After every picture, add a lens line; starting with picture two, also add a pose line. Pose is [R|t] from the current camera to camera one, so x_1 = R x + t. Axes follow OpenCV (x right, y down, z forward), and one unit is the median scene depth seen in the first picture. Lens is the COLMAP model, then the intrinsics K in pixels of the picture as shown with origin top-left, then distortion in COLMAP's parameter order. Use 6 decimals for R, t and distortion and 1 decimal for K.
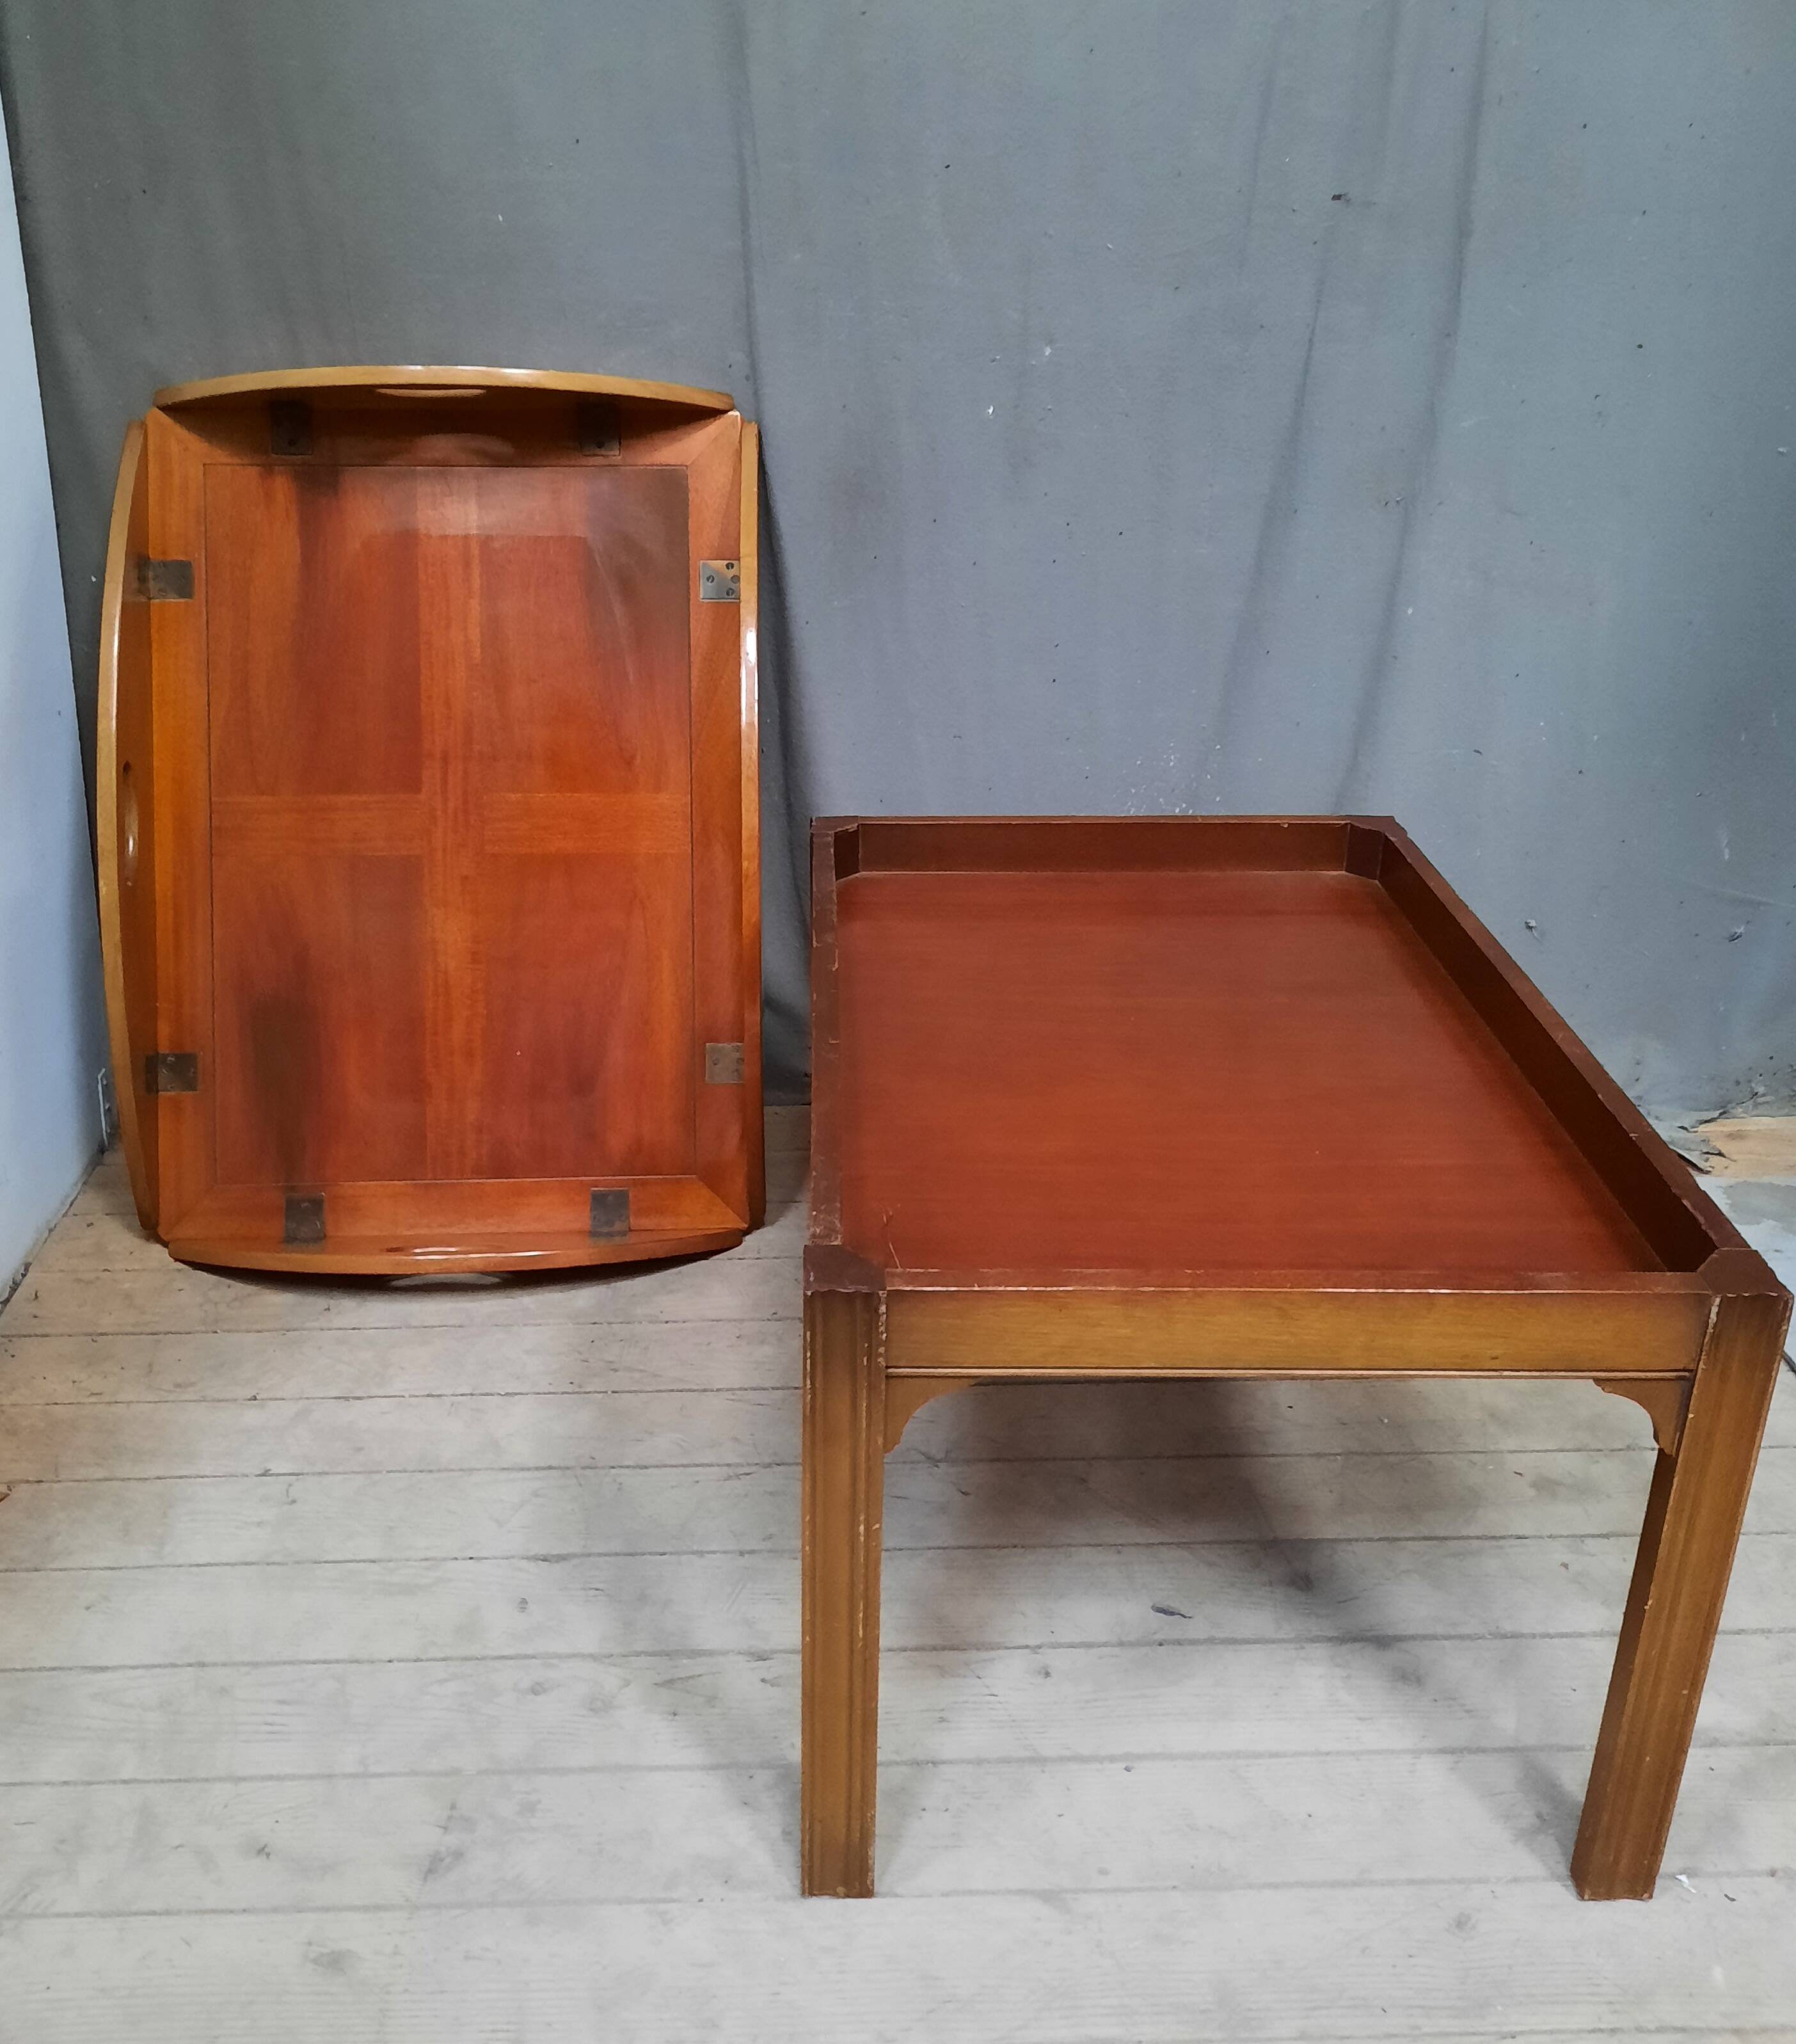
lens RADIAL K [[1862.7, 0, 862.7], [0, 1862.7, 888.8], [0, 0, 1]] dist [0.007621, 0.000000]
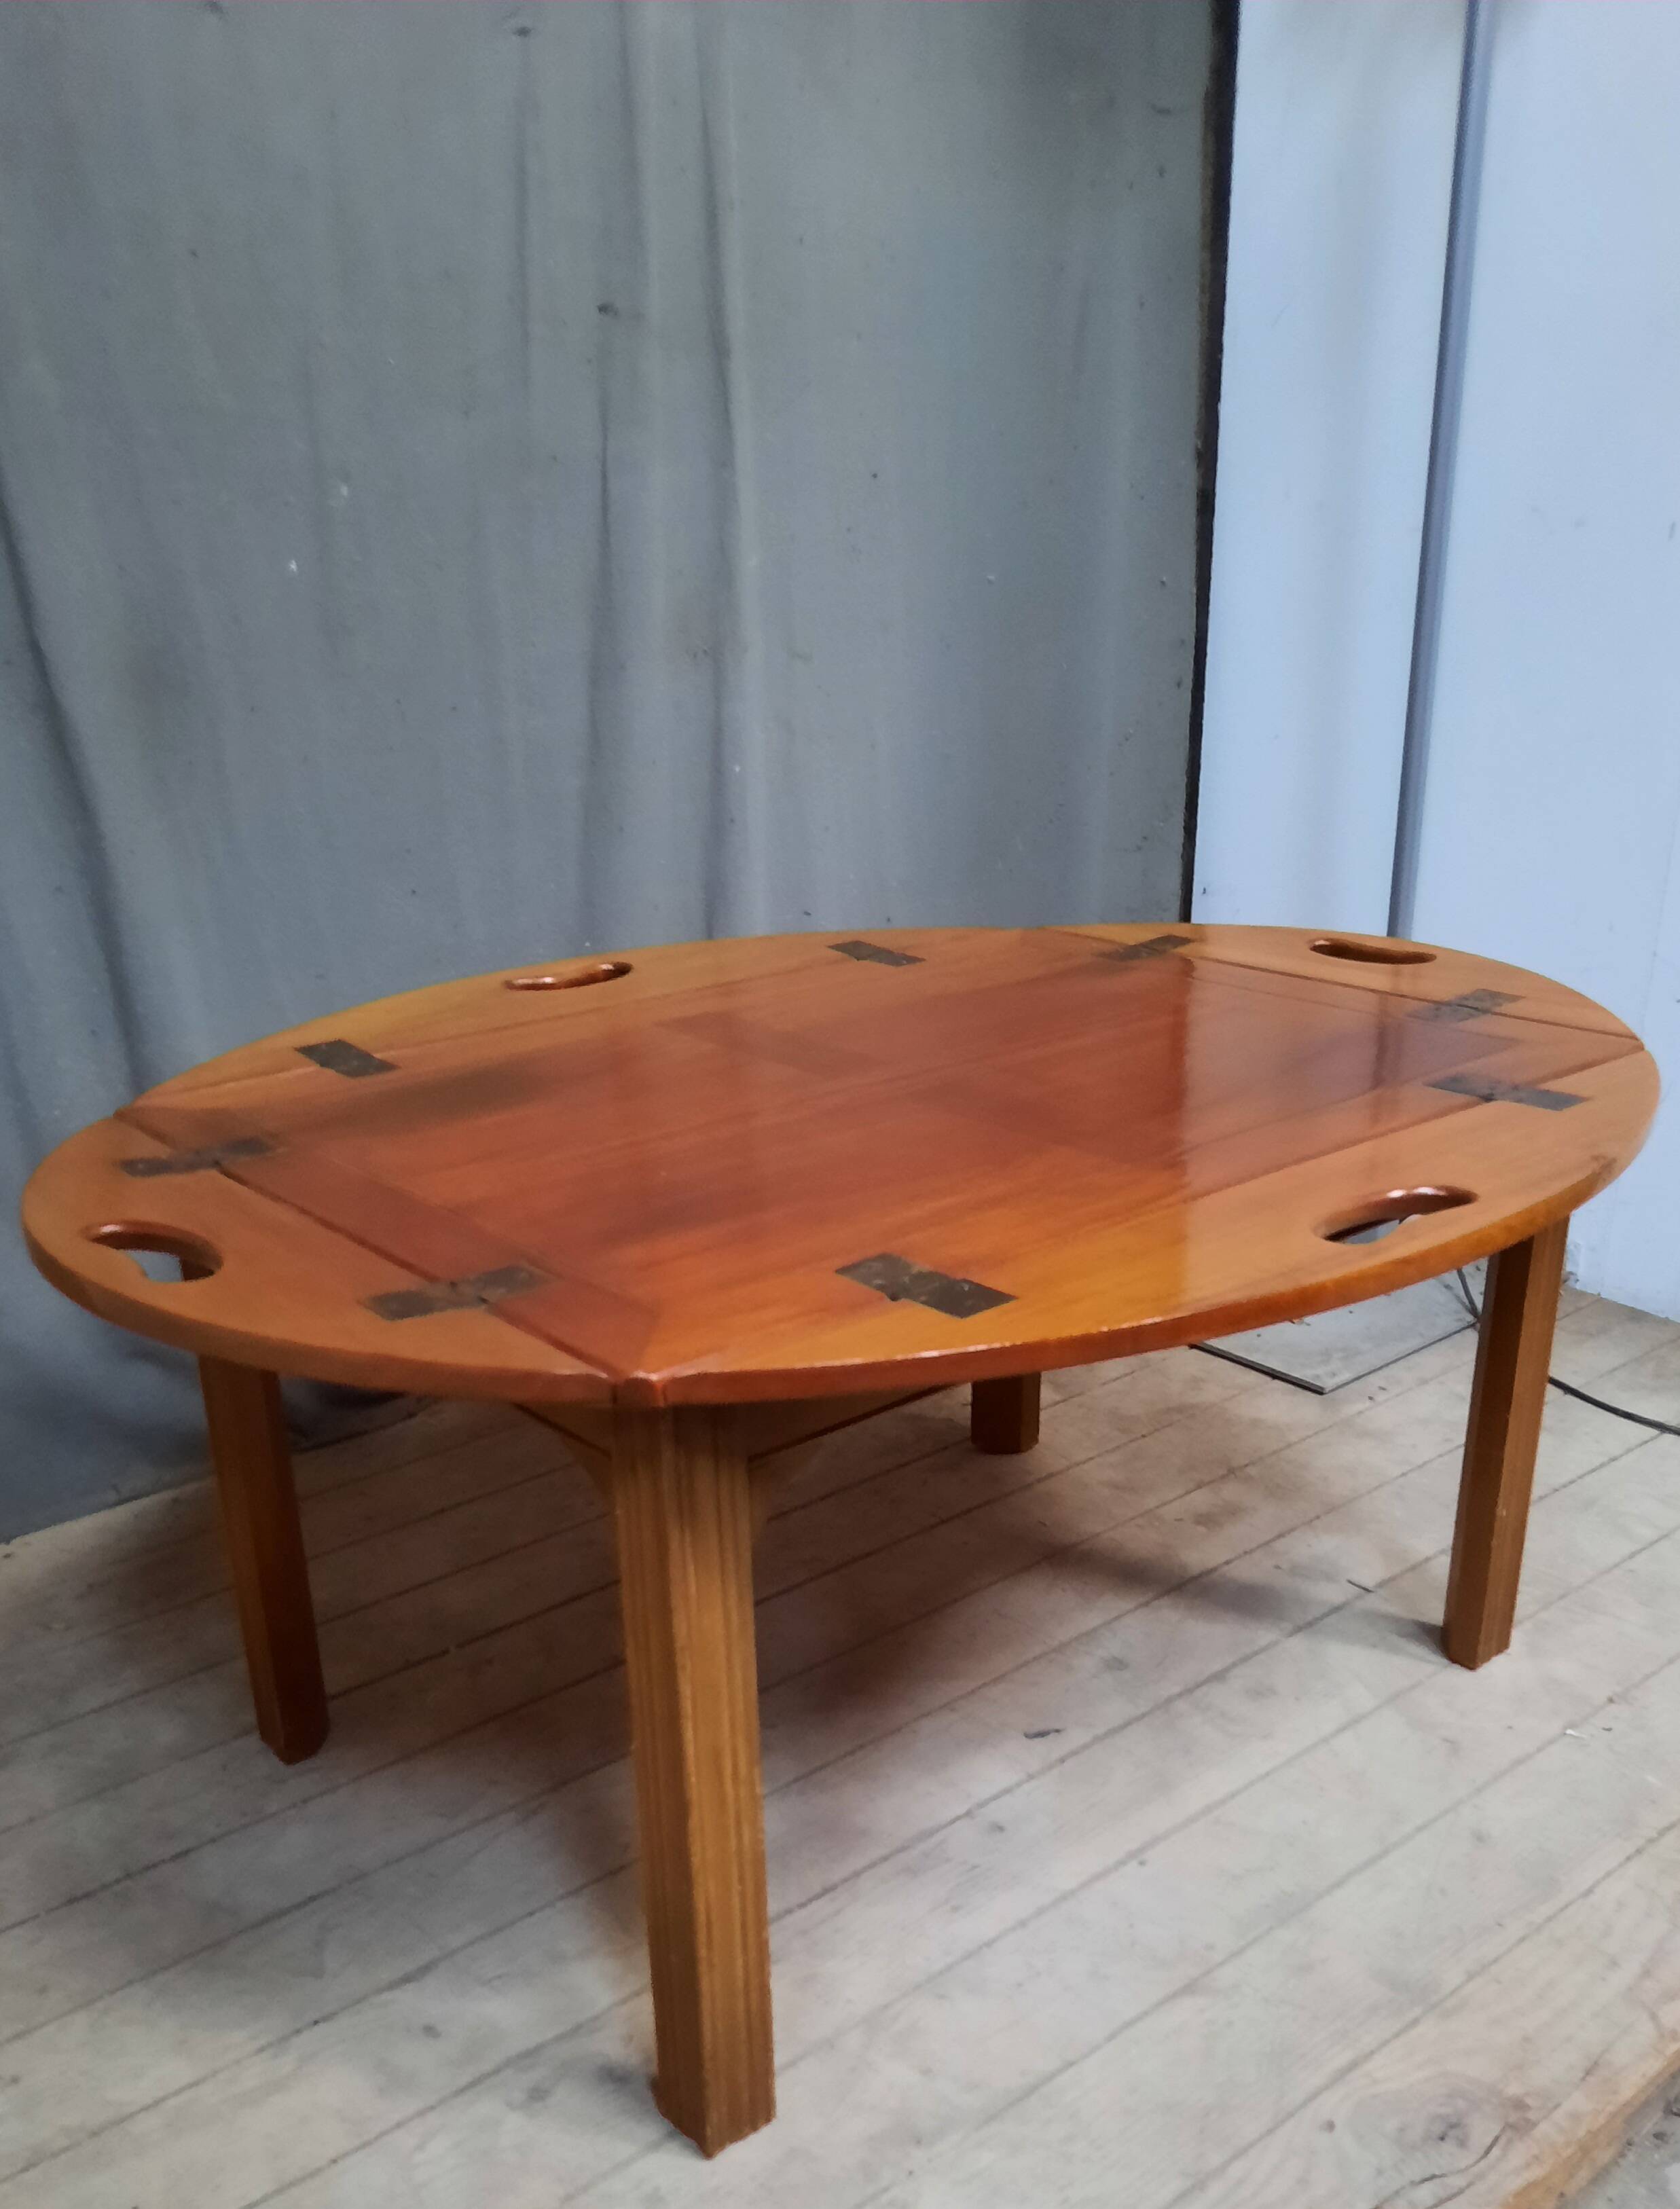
lens RADIAL K [[1949.5, 0, 792.1], [0, 1949.5, 1346.6], [0, 0, 1]] dist [0.039444, -0.031345]
pose [[0.803688, -0.261374, 0.534574, -0.445282], [0.250793, 0.963463, 0.094028, 0.074709], [-0.539619, 0.058498, 0.839875, 0.230419]]
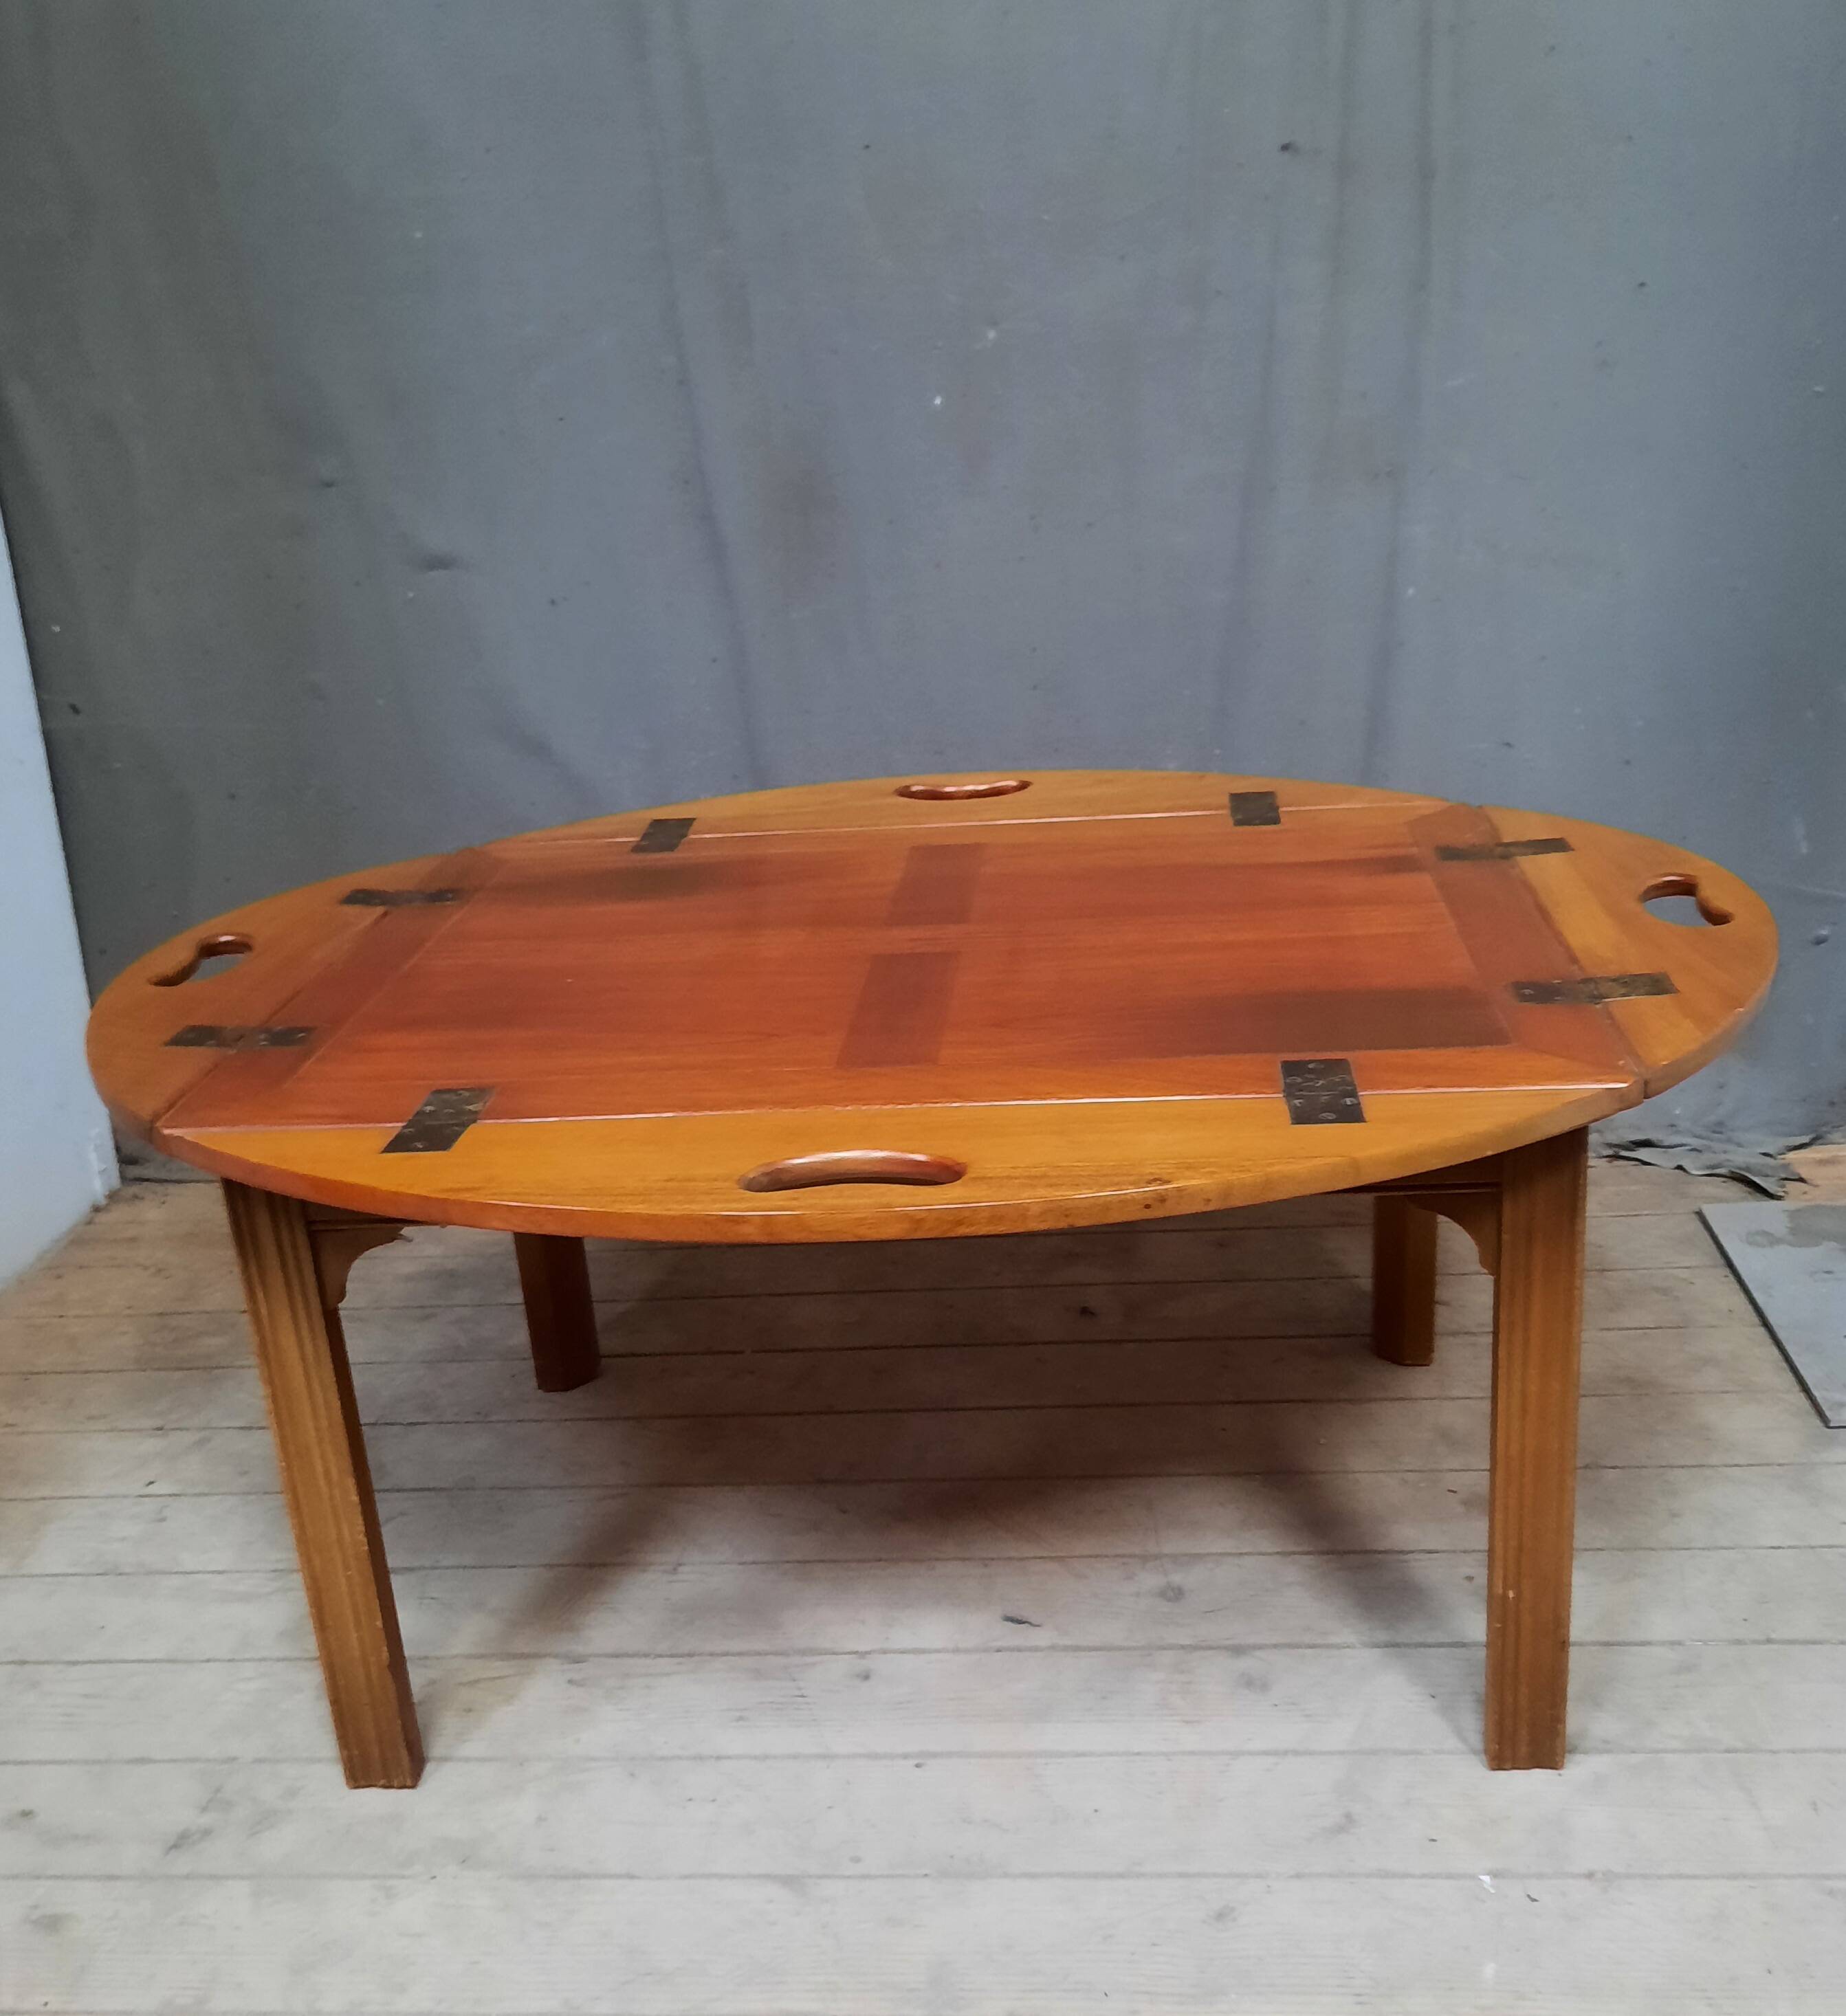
lens RADIAL K [[2019.1, 0, 998.7], [0, 2019.1, 991.6], [0, 0, 1]] dist [0.013404, 0.000000]
pose [[0.992609, -0.033041, -0.116772, 0.299361], [0.029478, 0.999049, -0.032115, 0.111008], [0.117722, 0.028436, 0.992639, -0.015758]]
